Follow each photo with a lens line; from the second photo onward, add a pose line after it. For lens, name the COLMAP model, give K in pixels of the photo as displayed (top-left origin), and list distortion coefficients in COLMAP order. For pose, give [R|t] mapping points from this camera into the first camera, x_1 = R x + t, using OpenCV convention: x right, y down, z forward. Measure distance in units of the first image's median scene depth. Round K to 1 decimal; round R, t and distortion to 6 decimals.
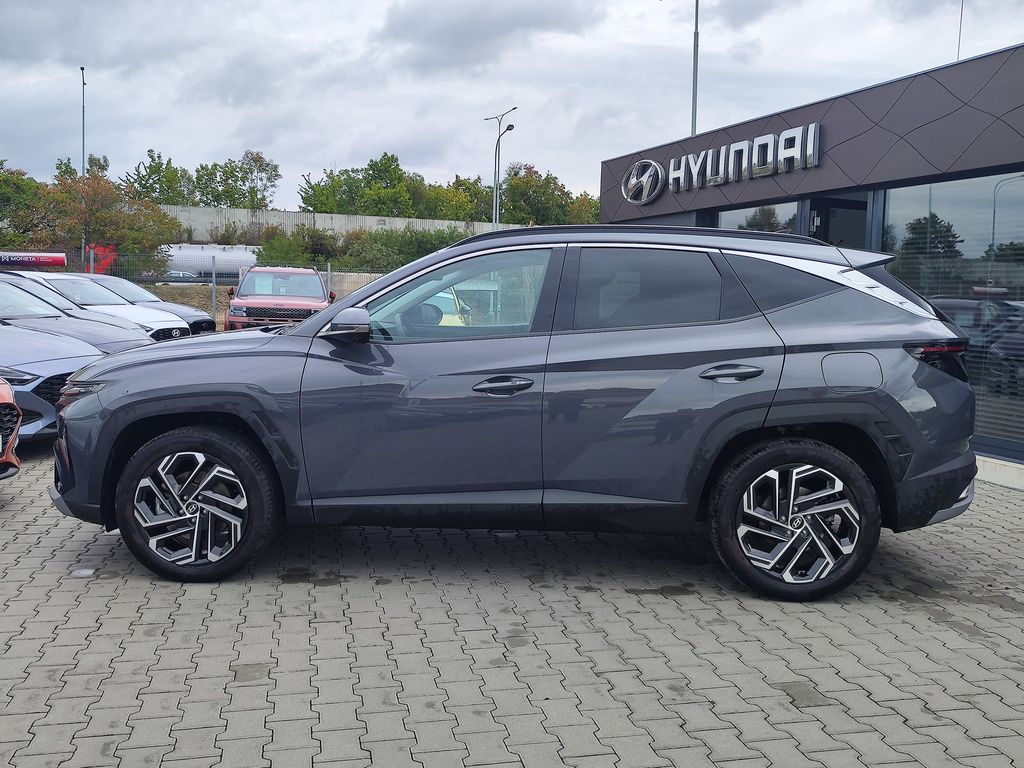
lens RADIAL K [[1021.4, 0, 509.1], [0, 1021.4, 370.5], [0, 0, 1]] dist [0.132067, -0.331441]
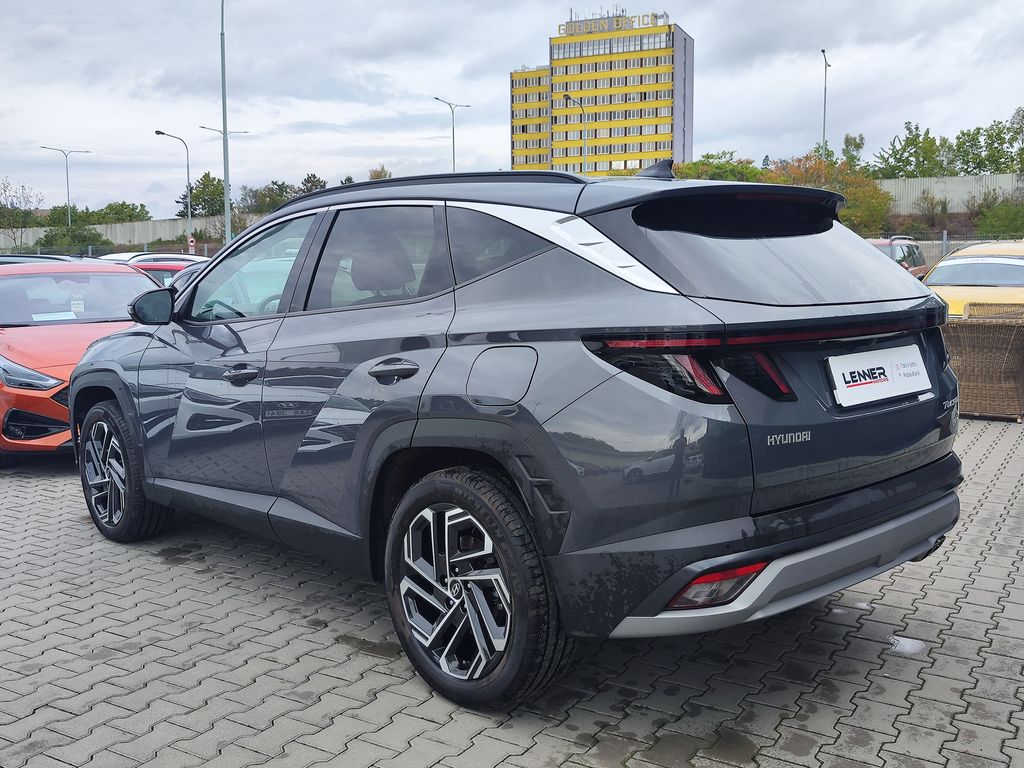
lens RADIAL K [[1021.4, 0, 509.1], [0, 1021.4, 370.5], [0, 0, 1]] dist [0.132067, -0.331441]
pose [[0.699562, 0.040811, -0.713406, 0.783560], [-0.026402, 0.999162, 0.031269, -0.021927], [0.714084, -0.003039, 0.700053, 0.537618]]
